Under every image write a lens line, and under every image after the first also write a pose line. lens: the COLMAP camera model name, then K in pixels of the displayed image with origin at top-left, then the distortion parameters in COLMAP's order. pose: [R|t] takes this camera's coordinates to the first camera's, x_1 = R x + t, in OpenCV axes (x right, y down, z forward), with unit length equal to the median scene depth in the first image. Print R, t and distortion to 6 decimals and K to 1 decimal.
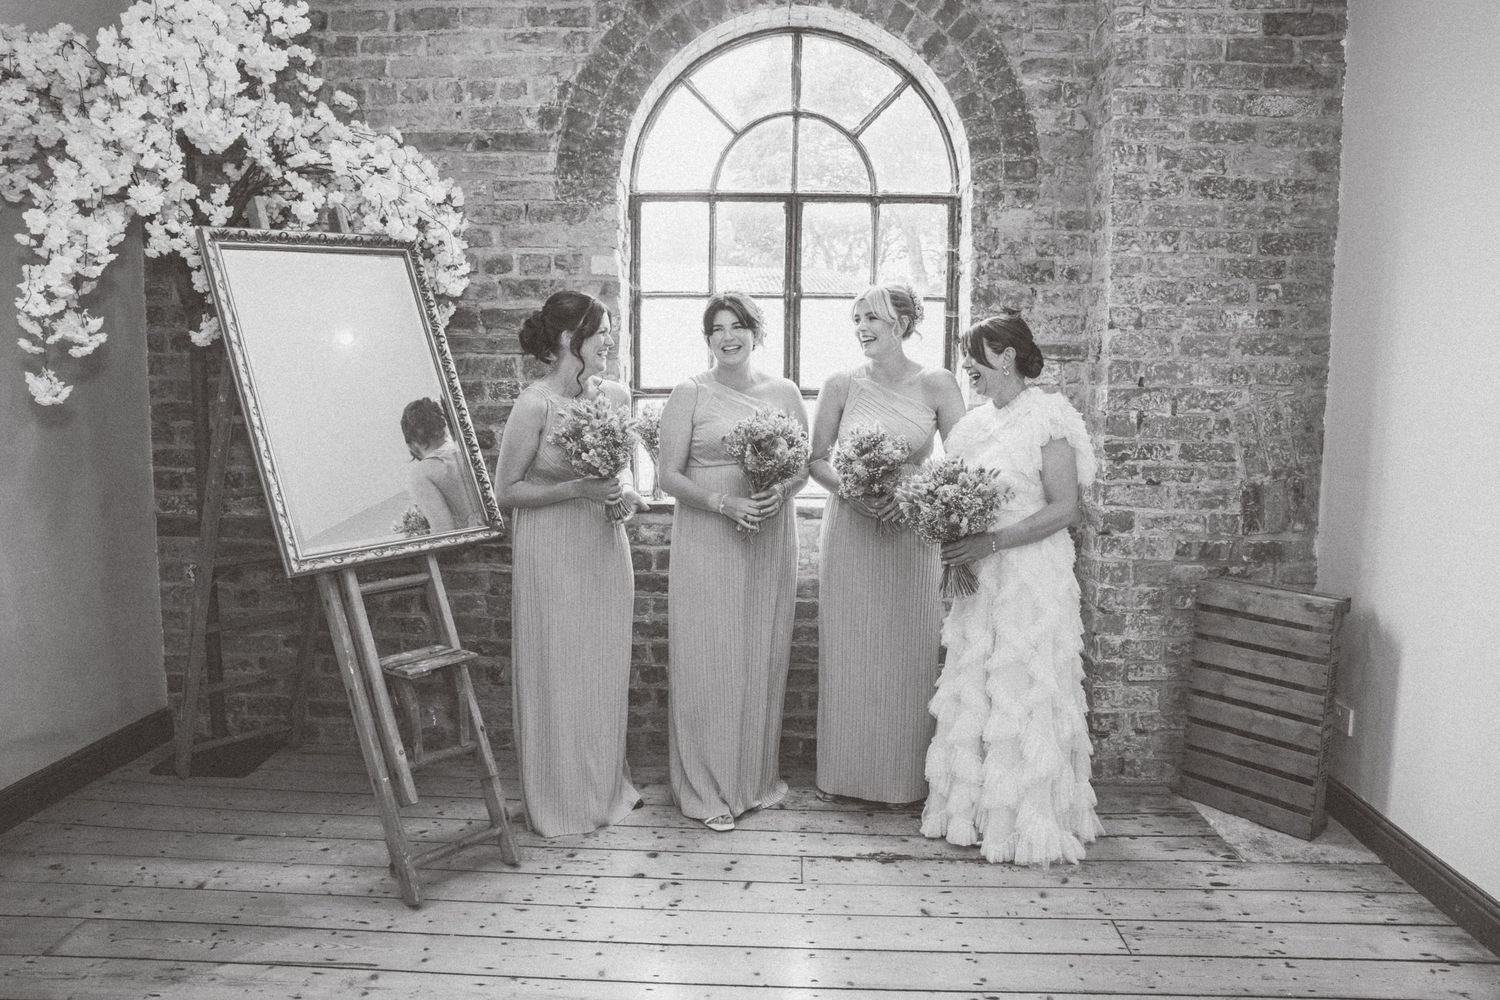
lens RADIAL K [[1122.9, 0, 748.5], [0, 1122.9, 493.5], [0, 0, 1]] dist [-0.061537, 0.030453]
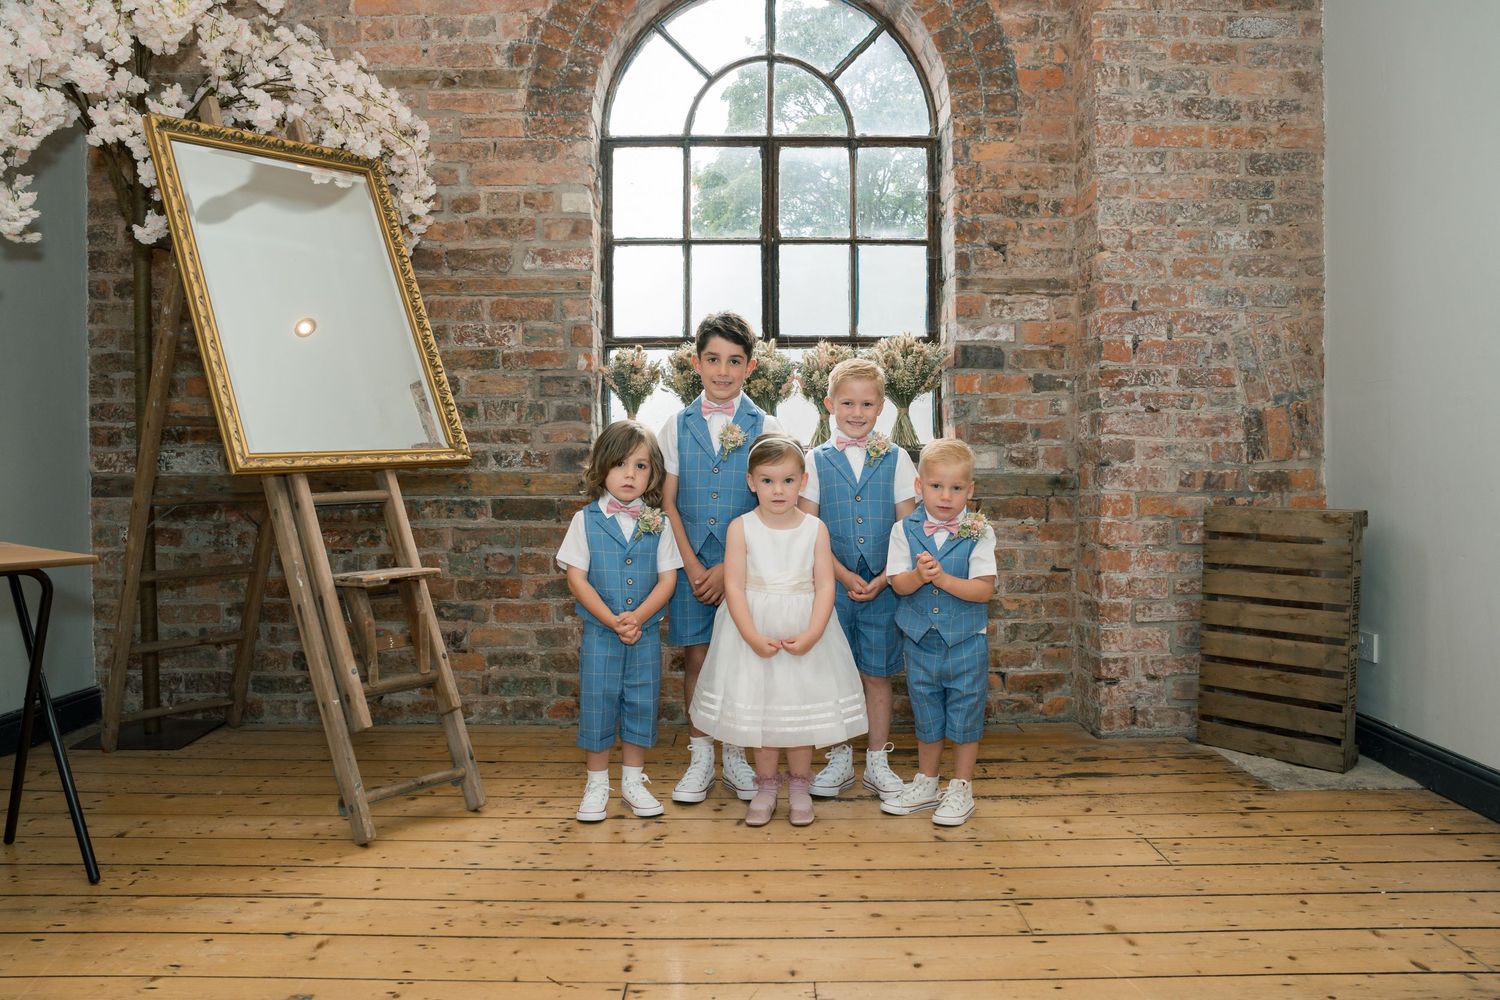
lens RADIAL K [[1122.9, 0, 749.9], [0, 1122.9, 499.4], [0, 0, 1]] dist [-0.061537, 0.030453]
pose [[0.999188, -0.013845, 0.037844, -0.020168], [0.017340, 0.995454, -0.093651, 0.151959], [-0.036375, 0.094231, 0.994886, 0.066858]]
